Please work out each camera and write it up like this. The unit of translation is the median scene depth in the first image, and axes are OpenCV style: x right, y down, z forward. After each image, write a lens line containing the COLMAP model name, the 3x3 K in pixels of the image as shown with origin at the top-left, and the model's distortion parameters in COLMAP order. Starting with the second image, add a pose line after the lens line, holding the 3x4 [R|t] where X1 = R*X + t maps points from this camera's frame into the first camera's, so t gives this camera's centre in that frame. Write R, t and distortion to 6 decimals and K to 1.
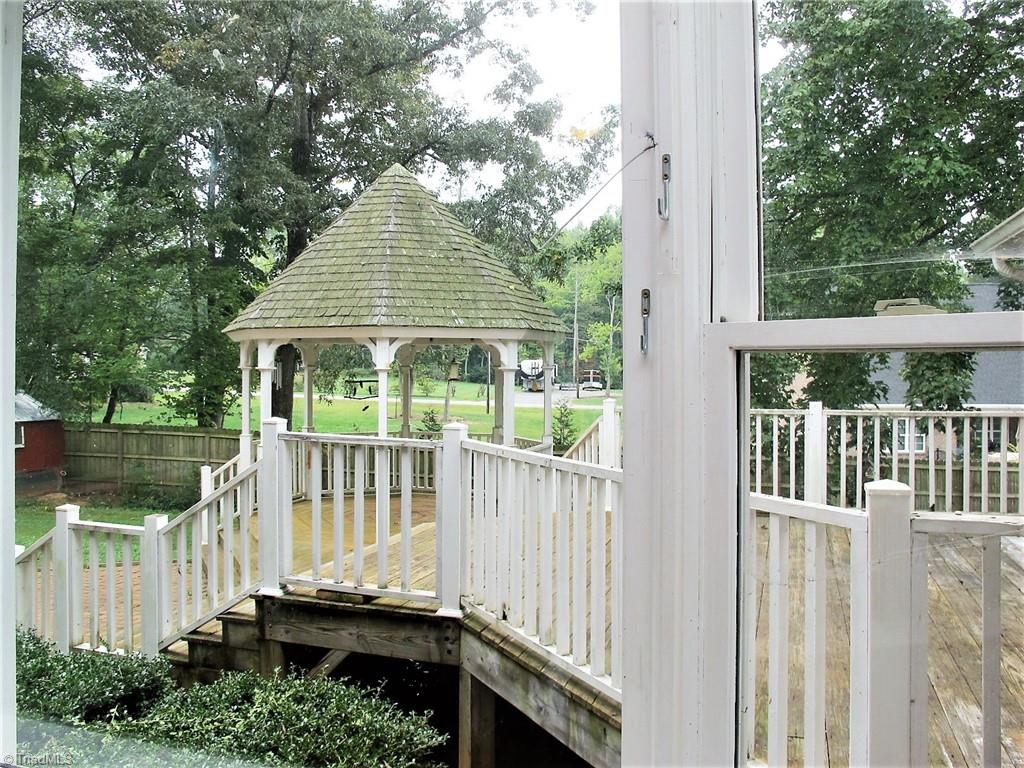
lens RADIAL K [[862.9, 0, 504.9], [0, 862.9, 350.8], [0, 0, 1]] dist [-0.143499, 0.113303]
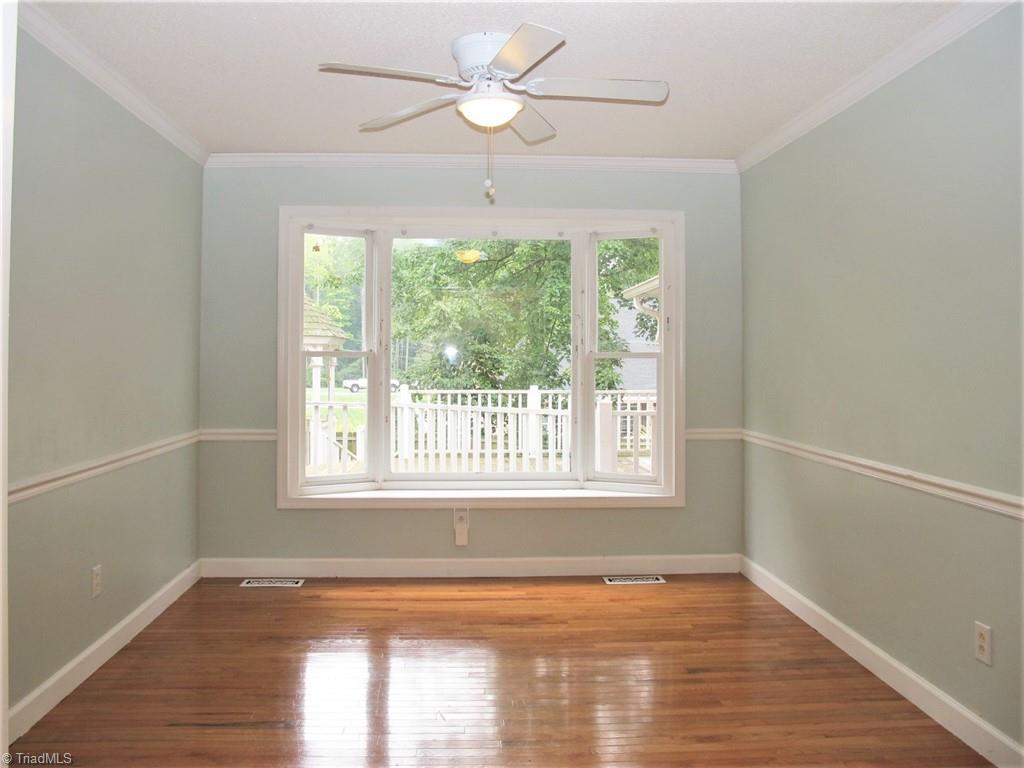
lens RADIAL K [[862.9, 0, 504.9], [0, 862.9, 350.8], [0, 0, 1]] dist [-0.143499, 0.113303]
pose [[0.925383, 0.007428, 0.378959, -0.244217], [-0.007906, 0.999969, -0.000296, -0.004022], [-0.378950, -0.002722, 0.925413, -0.398638]]
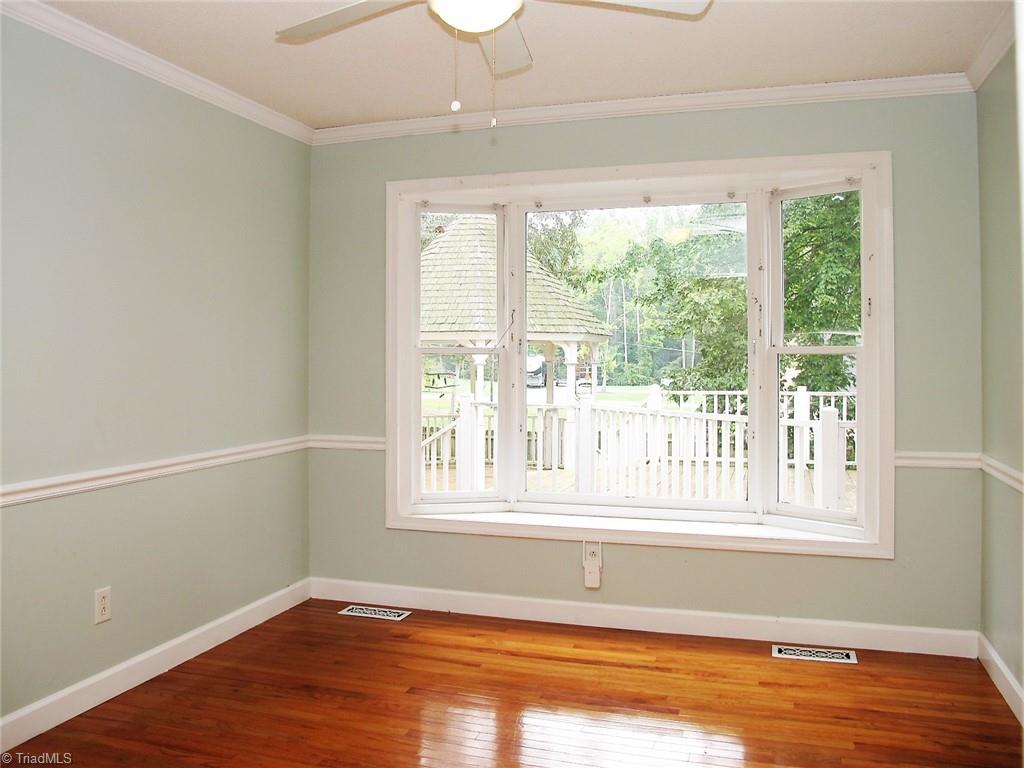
lens RADIAL K [[862.9, 0, 504.9], [0, 862.9, 350.8], [0, 0, 1]] dist [-0.143499, 0.113303]
pose [[0.999935, 0.000482, 0.011405, -0.113452], [-0.000522, 0.999994, 0.003556, -0.002970], [-0.011403, -0.003561, 0.999929, -0.321085]]
